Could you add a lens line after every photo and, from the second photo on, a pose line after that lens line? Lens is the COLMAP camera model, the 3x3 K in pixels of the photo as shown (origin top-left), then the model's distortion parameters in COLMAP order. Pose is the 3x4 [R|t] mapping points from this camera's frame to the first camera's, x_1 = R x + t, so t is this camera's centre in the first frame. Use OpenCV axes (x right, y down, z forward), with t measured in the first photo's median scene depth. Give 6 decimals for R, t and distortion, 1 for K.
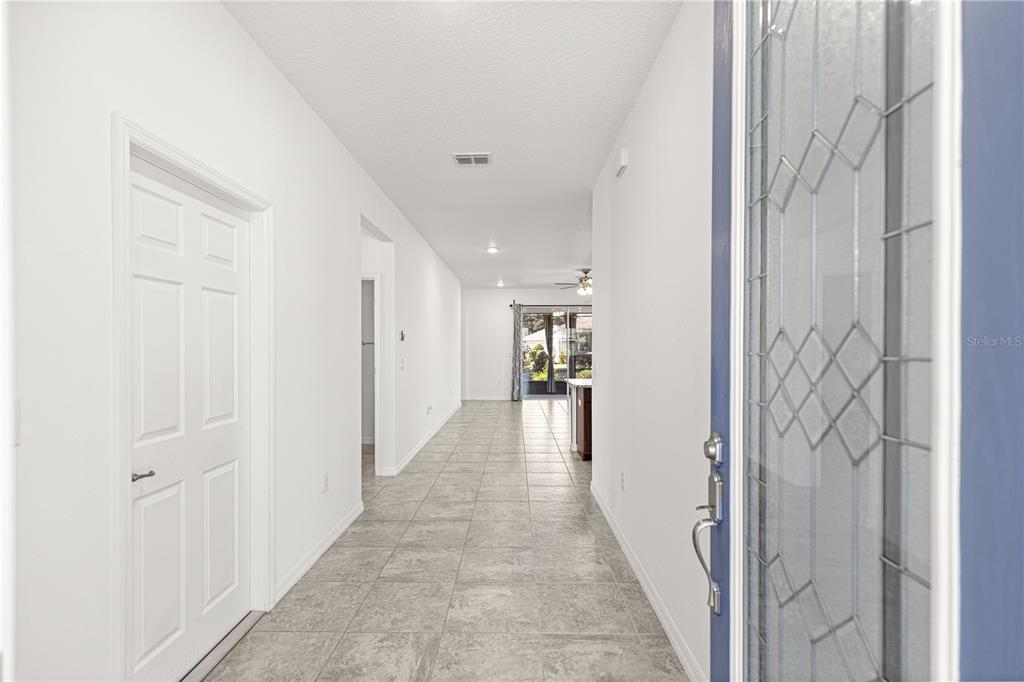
lens RADIAL K [[465.1, 0, 506.0], [0, 465.1, 328.9], [0, 0, 1]] dist [0.010339, -0.000066]
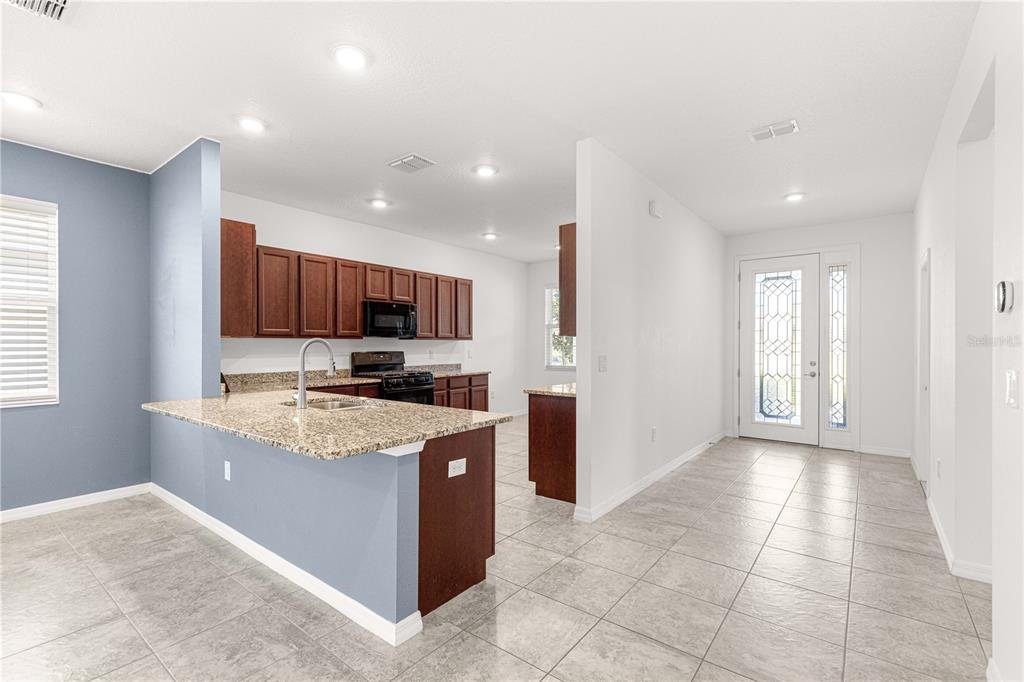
lens RADIAL K [[457.8, 0, 510.1], [0, 457.8, 345.4], [0, 0, 1]] dist [0.009977, -0.000215]
pose [[-0.800858, -0.003224, 0.598846, -0.174209], [-0.025167, 0.999283, -0.028277, 0.078350], [-0.598325, -0.037717, -0.800365, 1.790129]]
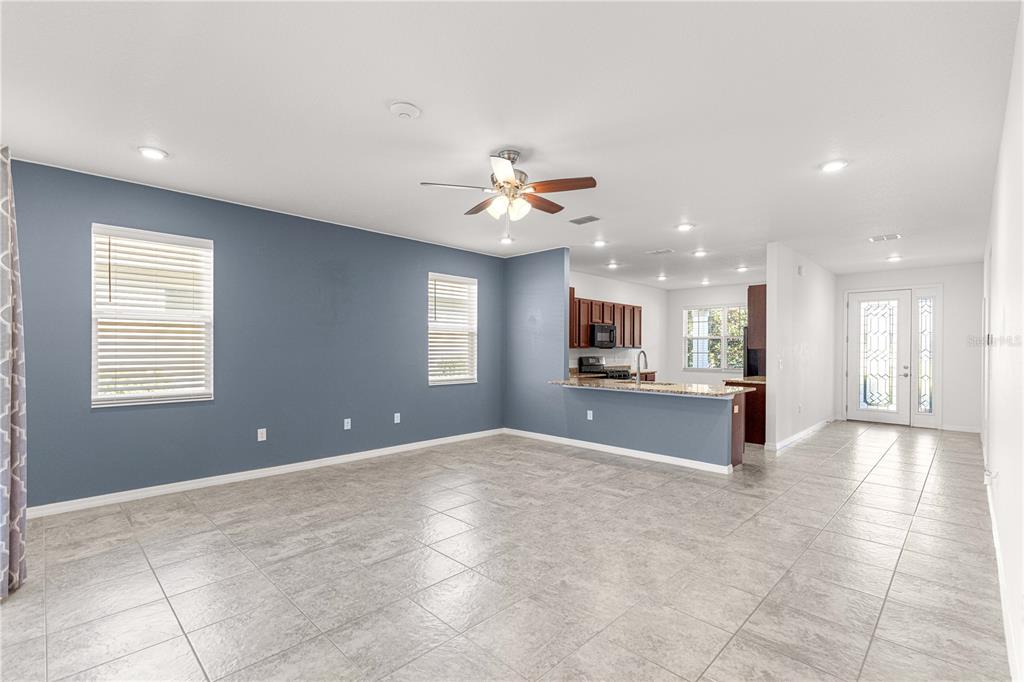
lens RADIAL K [[461.1, 0, 506.1], [0, 461.1, 350.2], [0, 0, 1]] dist [0.009081, 0.000001]
pose [[-0.723309, -0.006793, 0.690491, -0.208255], [-0.033174, 0.999139, -0.024922, 0.105015], [-0.689727, -0.040933, -0.722912, 2.751403]]
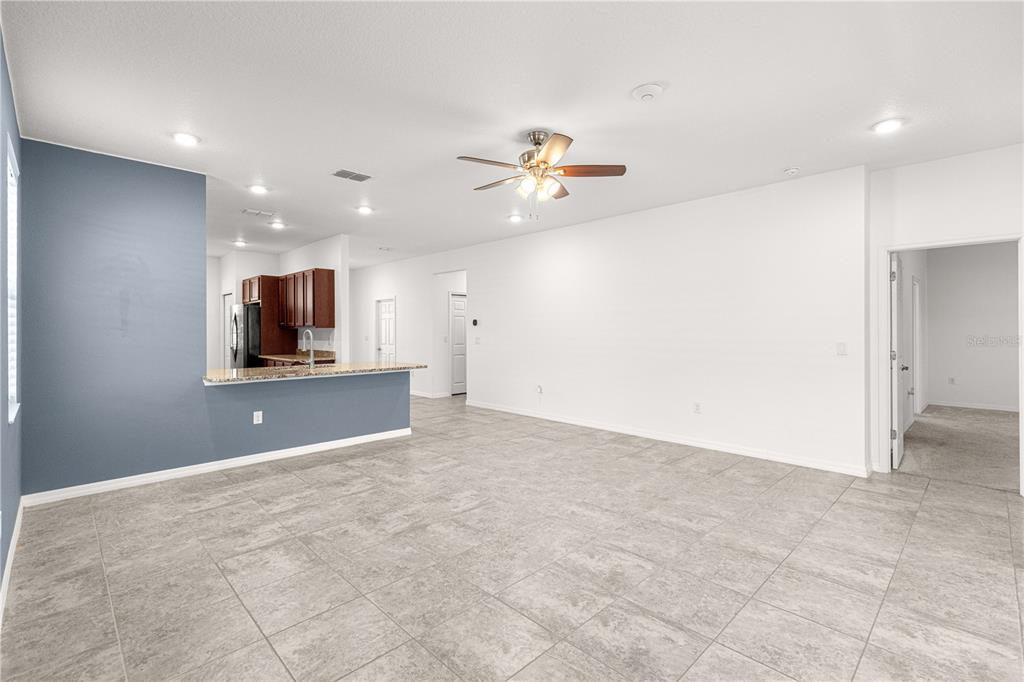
lens RADIAL K [[465.1, 0, 506.0], [0, 465.1, 328.9], [0, 0, 1]] dist [0.010339, -0.000066]
pose [[-0.705058, -0.001376, -0.709148, 1.015819], [0.028569, 0.999131, -0.030343, 0.106975], [0.708574, -0.041653, -0.704406, 2.699758]]
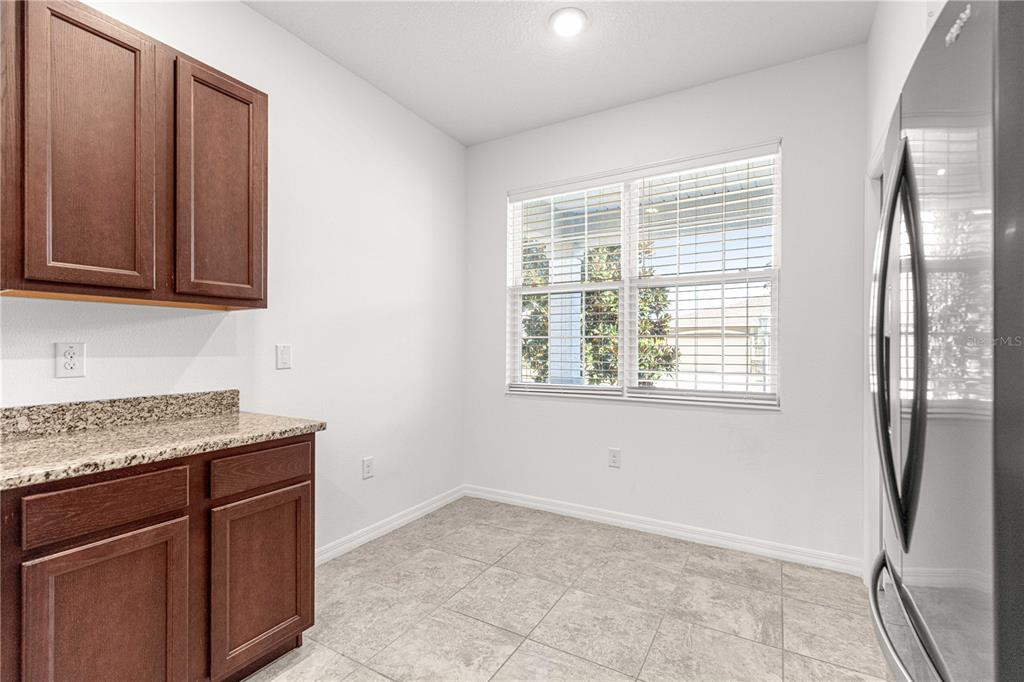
lens RADIAL K [[457.8, 0, 510.1], [0, 457.8, 345.4], [0, 0, 1]] dist [0.009977, -0.000215]
pose [[-0.873850, -0.003670, 0.486181, 0.490646], [-0.023854, 0.999091, -0.035332, 0.063655], [-0.485609, -0.042472, -0.873144, 0.822039]]
